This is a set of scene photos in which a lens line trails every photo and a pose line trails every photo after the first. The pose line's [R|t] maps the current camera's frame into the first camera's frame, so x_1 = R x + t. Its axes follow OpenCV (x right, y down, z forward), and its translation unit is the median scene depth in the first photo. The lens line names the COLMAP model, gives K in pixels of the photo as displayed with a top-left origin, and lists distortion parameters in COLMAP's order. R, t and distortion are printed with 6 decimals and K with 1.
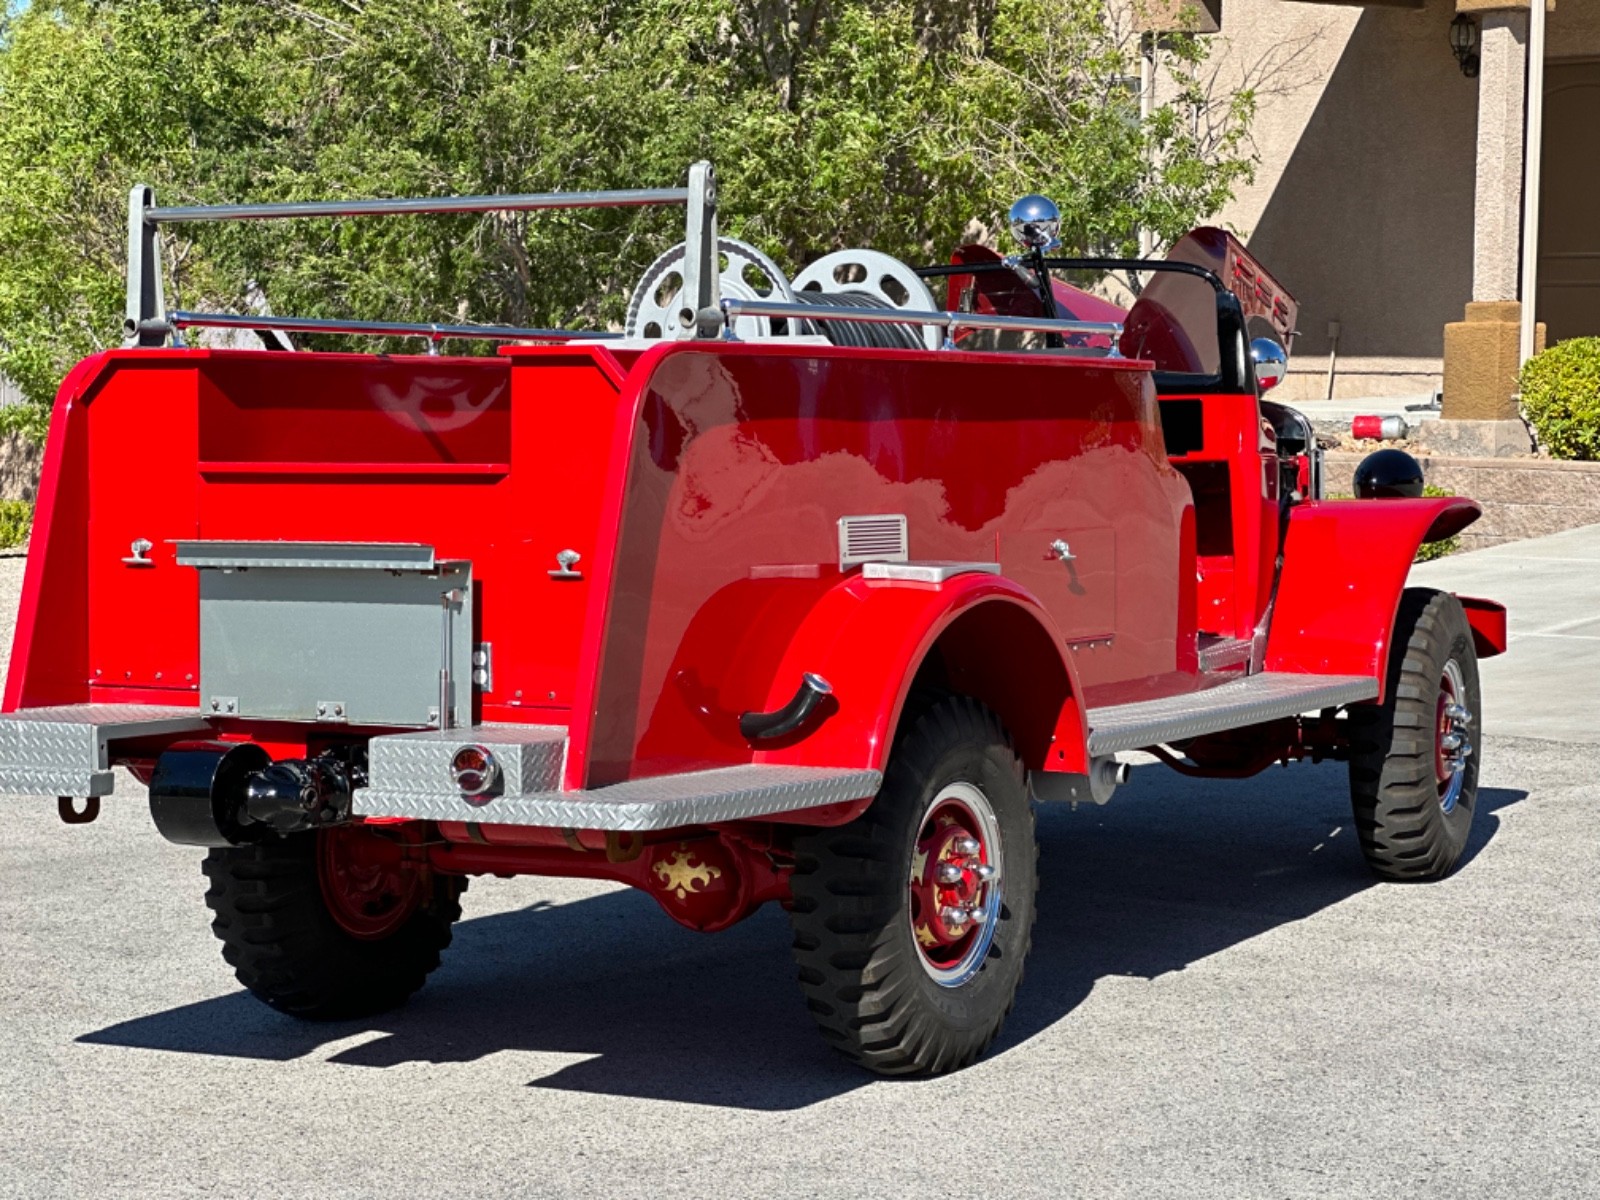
lens RADIAL K [[3648.0, 0, 845.4], [0, 3648.0, 537.5], [0, 0, 1]] dist [0.071997, 1.595574]
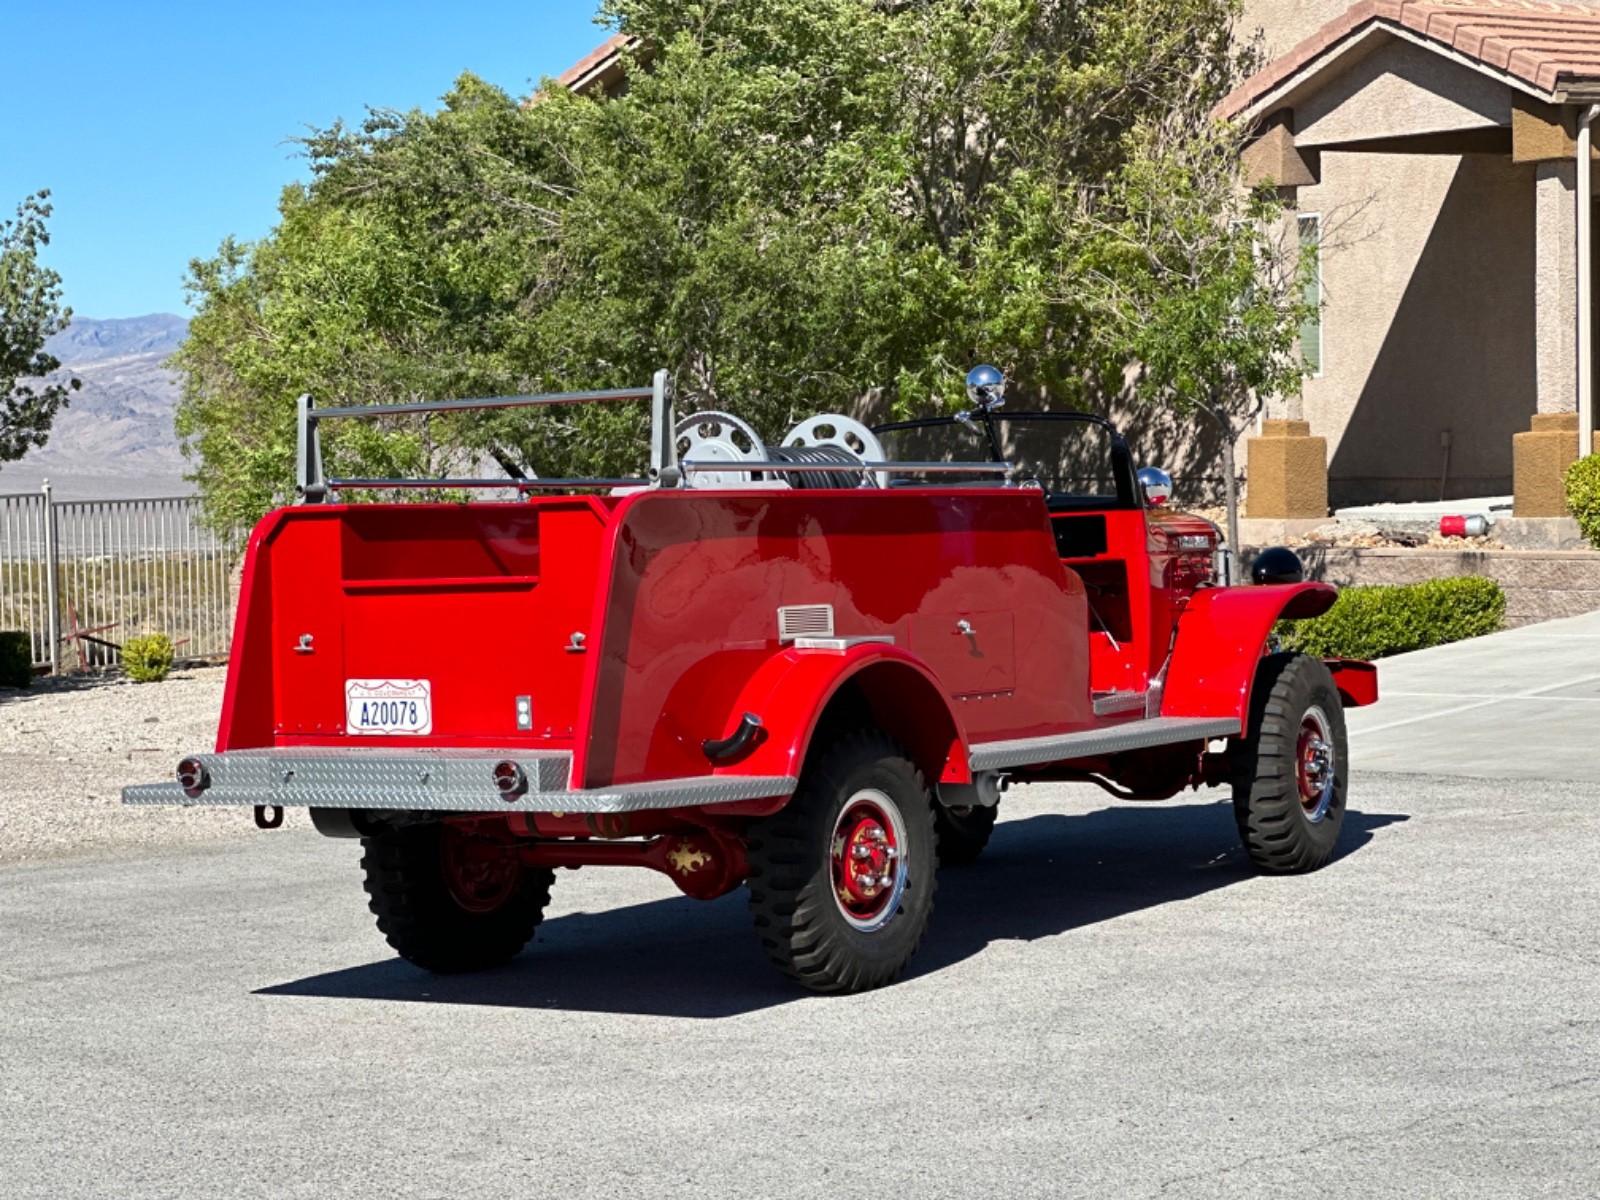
lens RADIAL K [[3716.1, 0, 849.0], [0, 3716.1, 471.7], [0, 0, 1]] dist [-0.326974, 9.842857]
pose [[0.995778, -0.030850, -0.086459, 0.146395], [0.026616, 0.998409, -0.049705, 0.014109], [0.087855, 0.047194, 0.995015, -0.439688]]
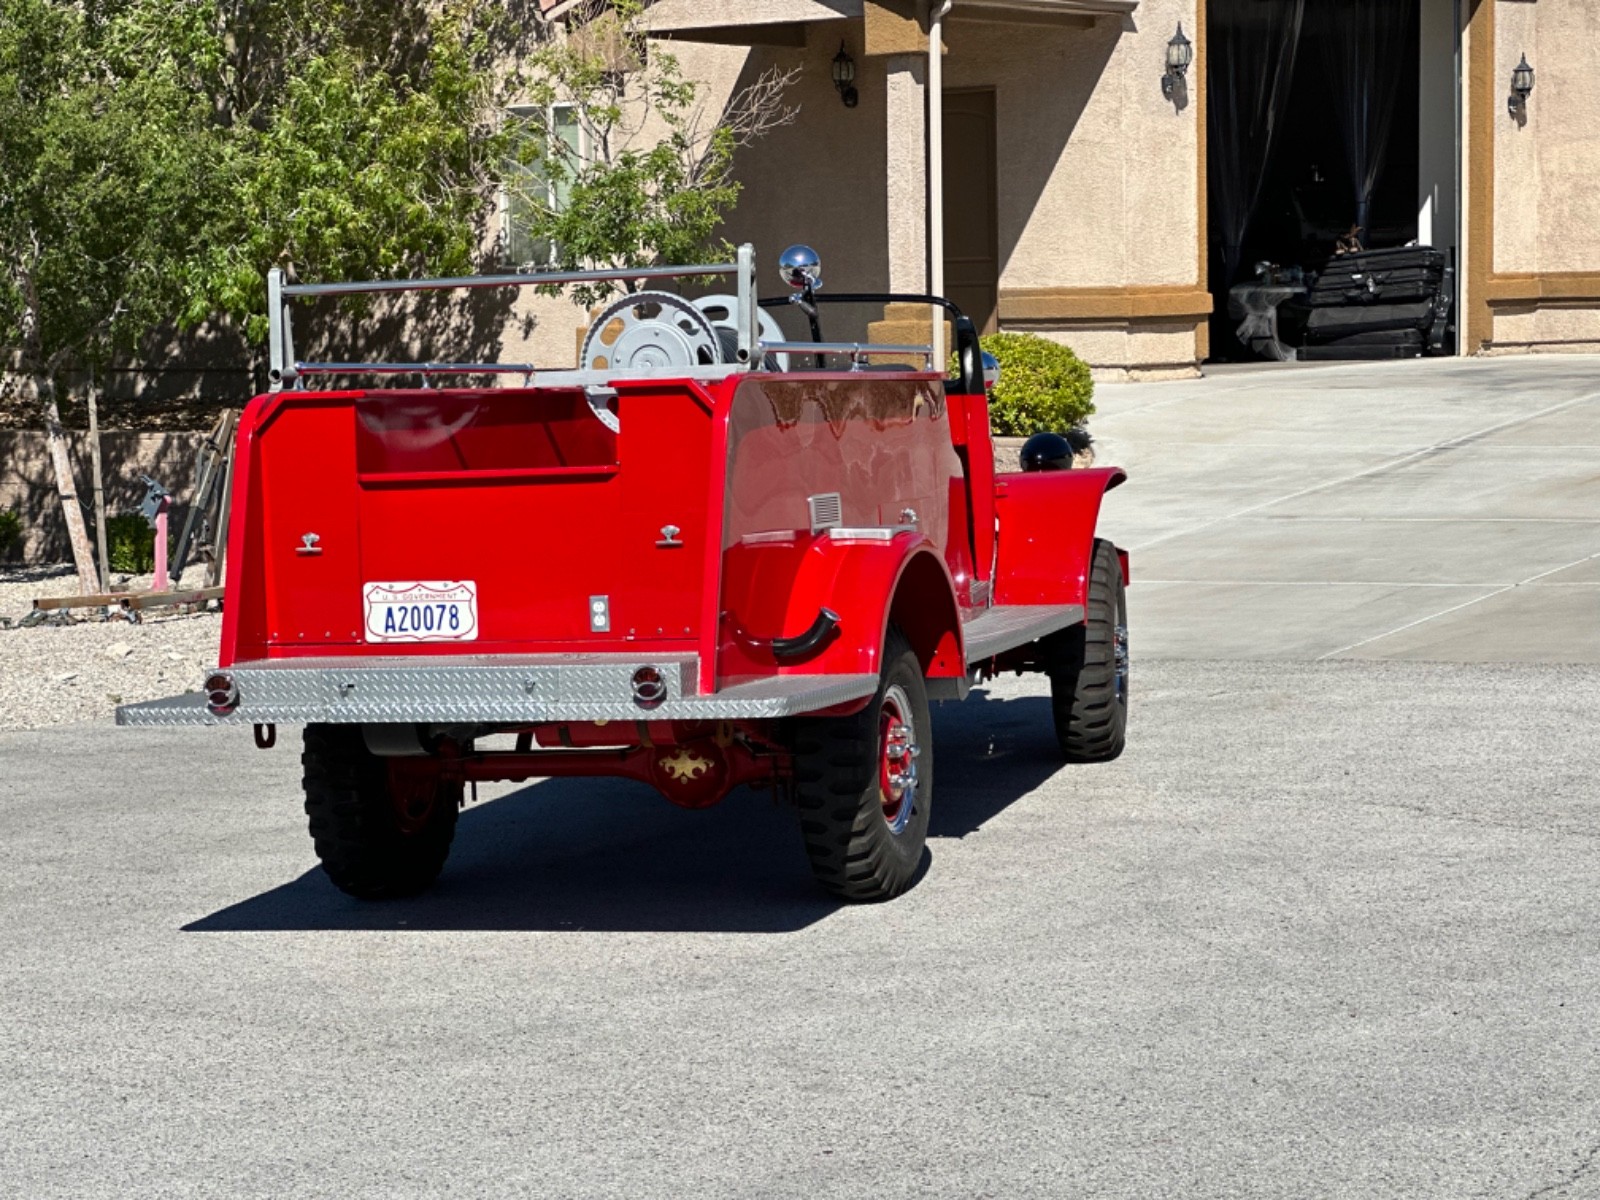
lens RADIAL K [[3664.3, 0, 801.8], [0, 3664.3, 496.9], [0, 0, 1]] dist [0.127549, 0.986089]
pose [[0.975034, -0.041428, 0.218155, -0.287241], [0.043337, 0.999053, -0.003974, 0.000223], [-0.217783, 0.013329, 0.975906, -0.325793]]
